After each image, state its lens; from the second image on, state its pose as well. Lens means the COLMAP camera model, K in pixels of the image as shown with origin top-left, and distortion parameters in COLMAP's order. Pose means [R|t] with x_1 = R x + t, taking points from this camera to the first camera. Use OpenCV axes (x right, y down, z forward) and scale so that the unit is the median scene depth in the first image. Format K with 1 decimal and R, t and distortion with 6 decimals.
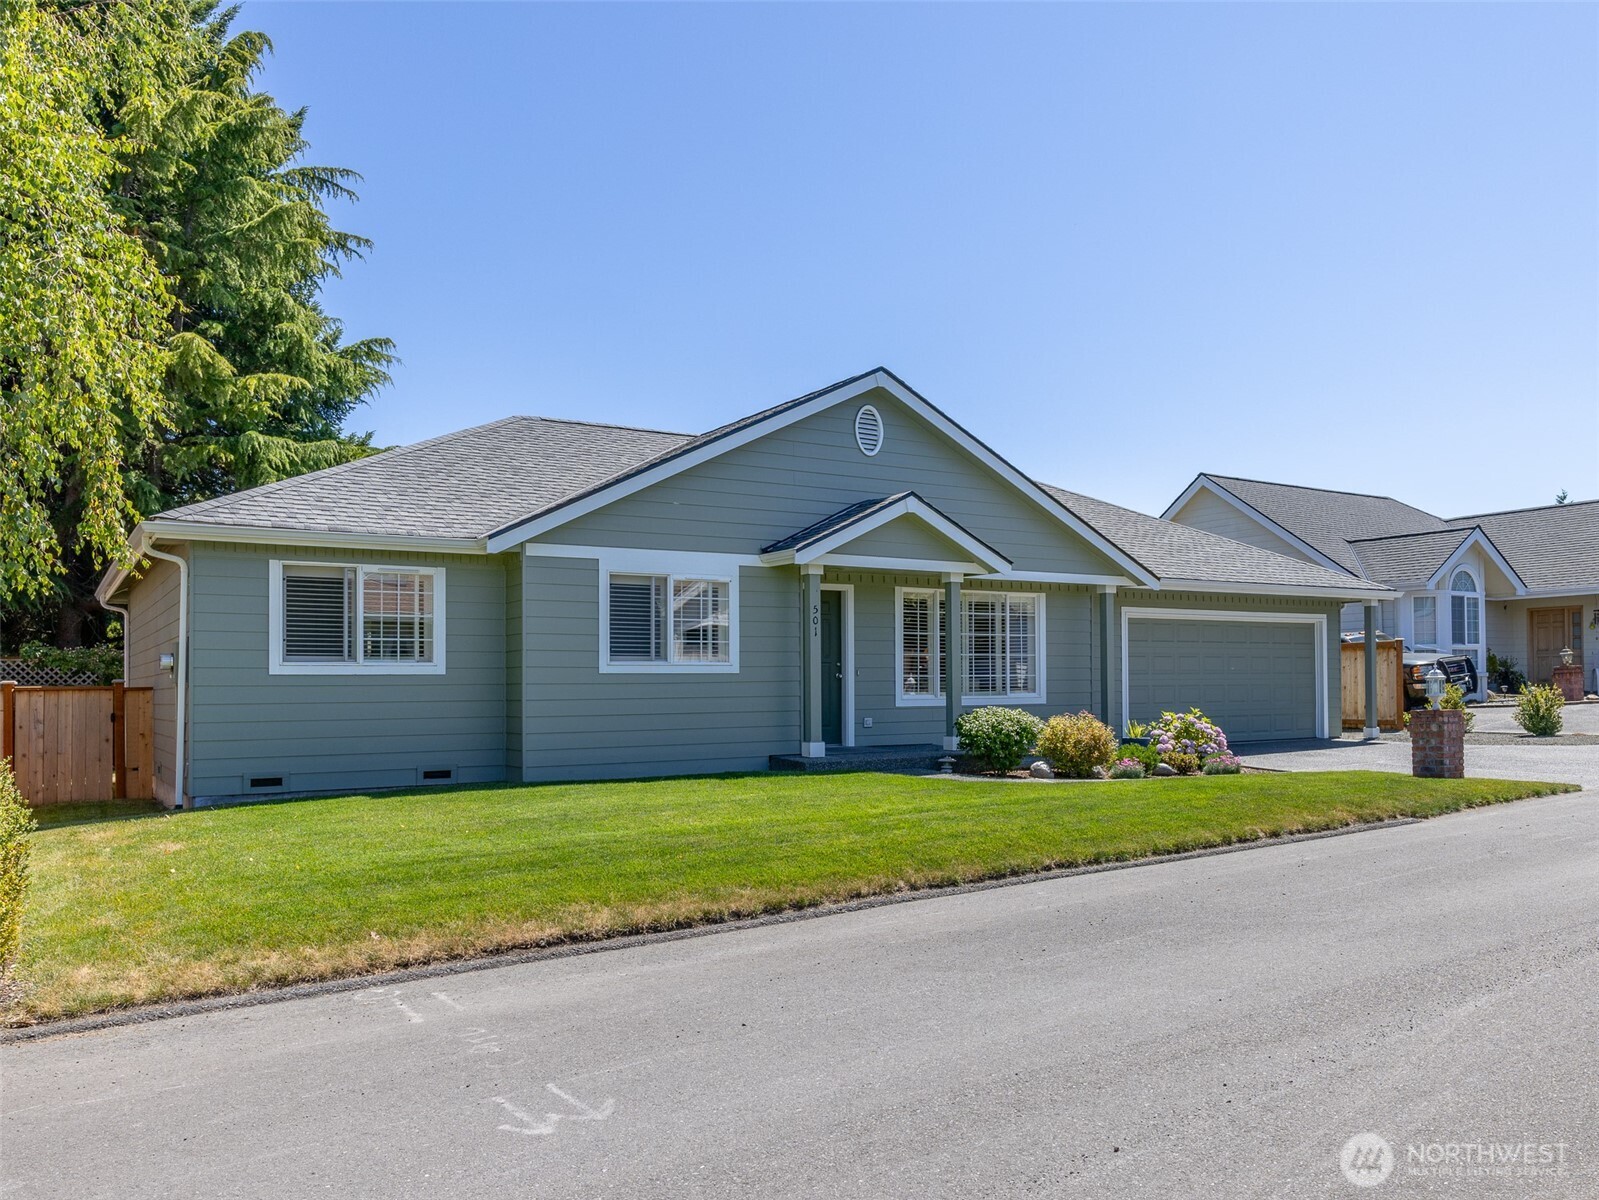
lens RADIAL K [[1191.6, 0, 807.2], [0, 1191.6, 633.9], [0, 0, 1]] dist [-0.004745, -0.000779]
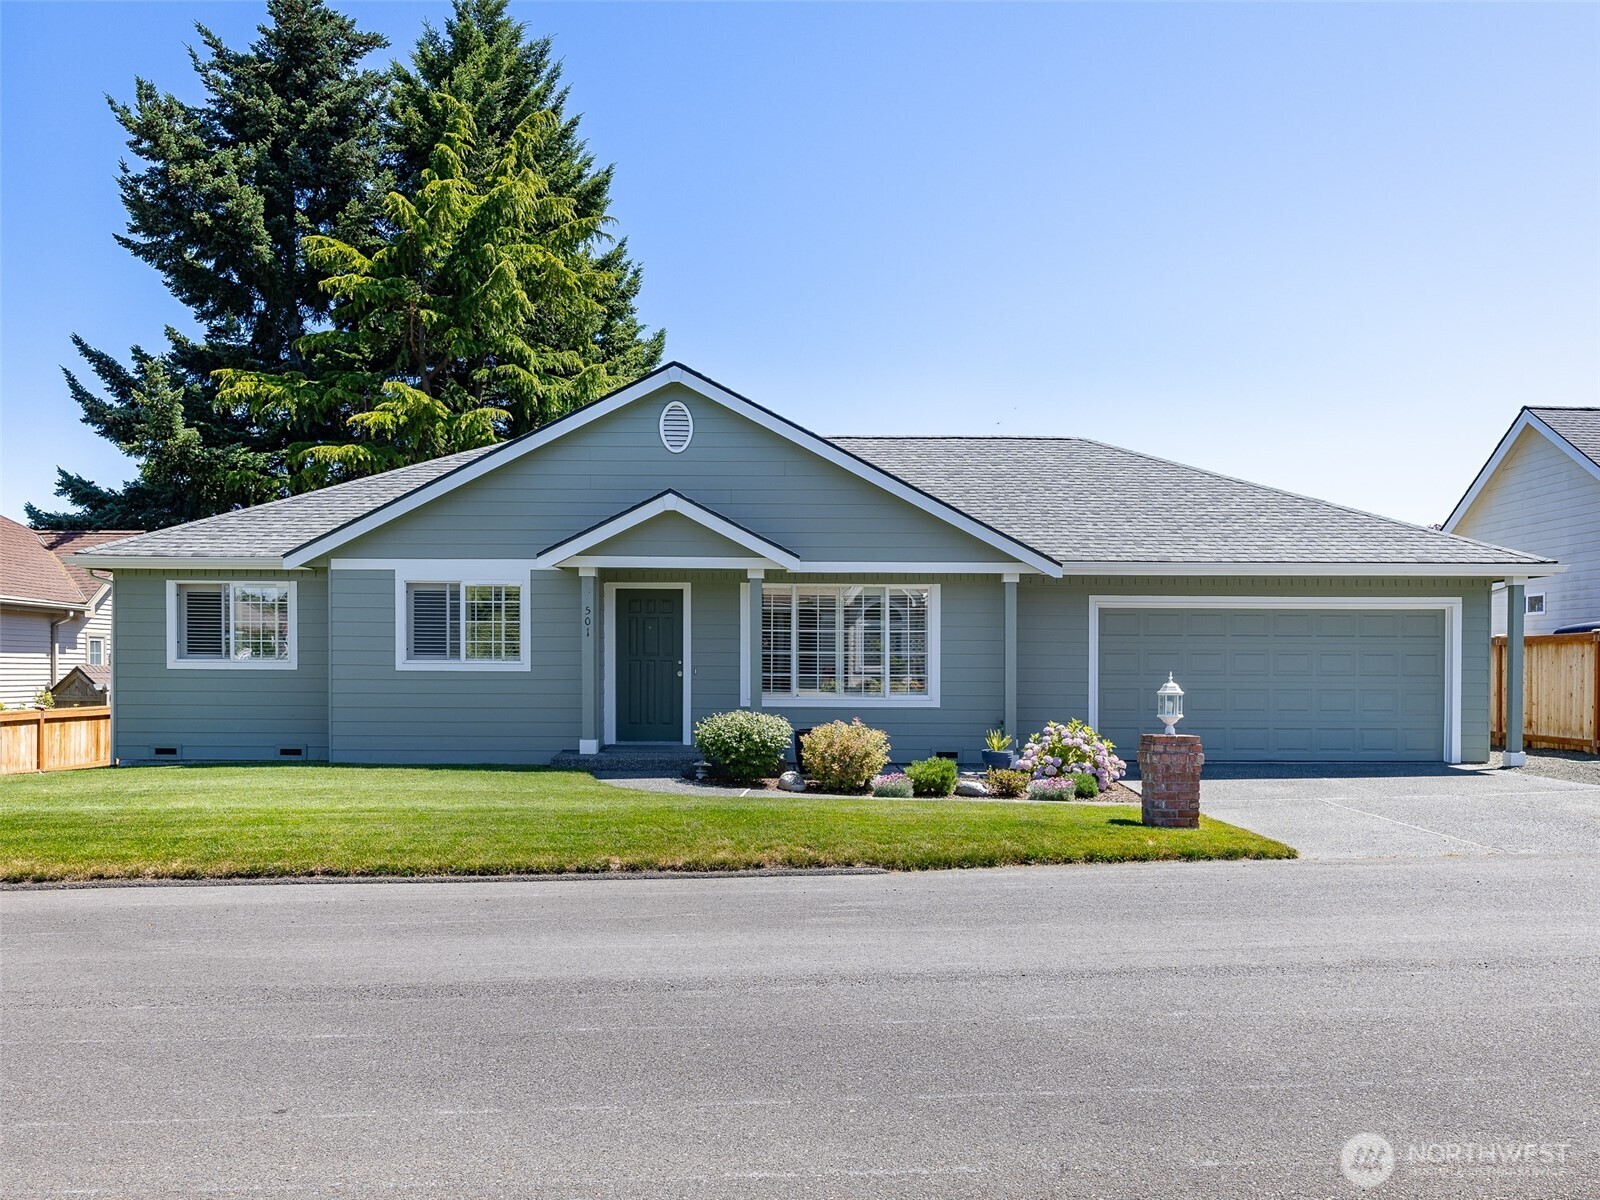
lens RADIAL K [[1192.3, 0, 807.7], [0, 1192.3, 633.9], [0, 0, 1]] dist [-0.004745, -0.000779]
pose [[0.846398, -0.001562, -0.532549, 0.681494], [0.010790, 0.999841, 0.014218, -0.012180], [0.532442, -0.017780, 0.846280, 0.222816]]
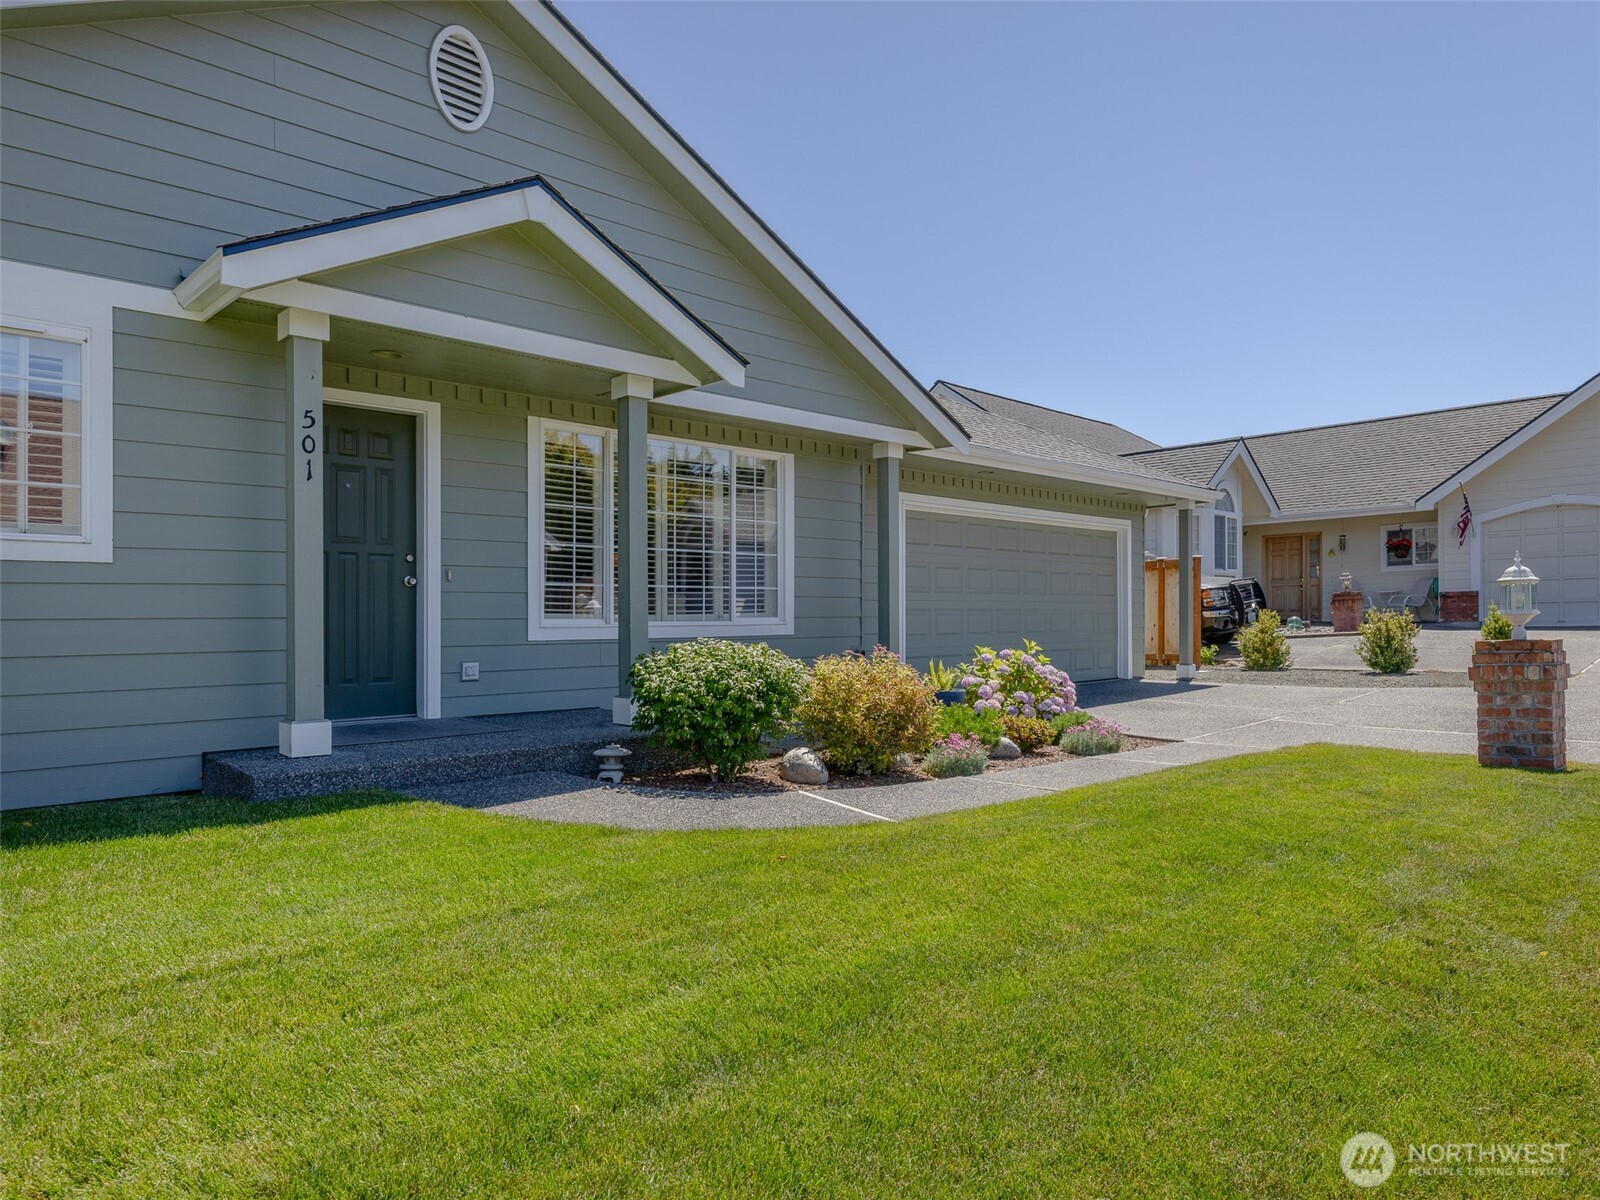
lens RADIAL K [[977.9, 0, 735.5], [0, 977.9, 599.6], [0, 0, 1]] dist [-0.001681, -0.000249]
pose [[0.983327, 0.001354, 0.181839, 0.091737], [-0.004222, 0.999873, 0.015389, 0.037872], [-0.181795, -0.015900, 0.983208, 0.590332]]
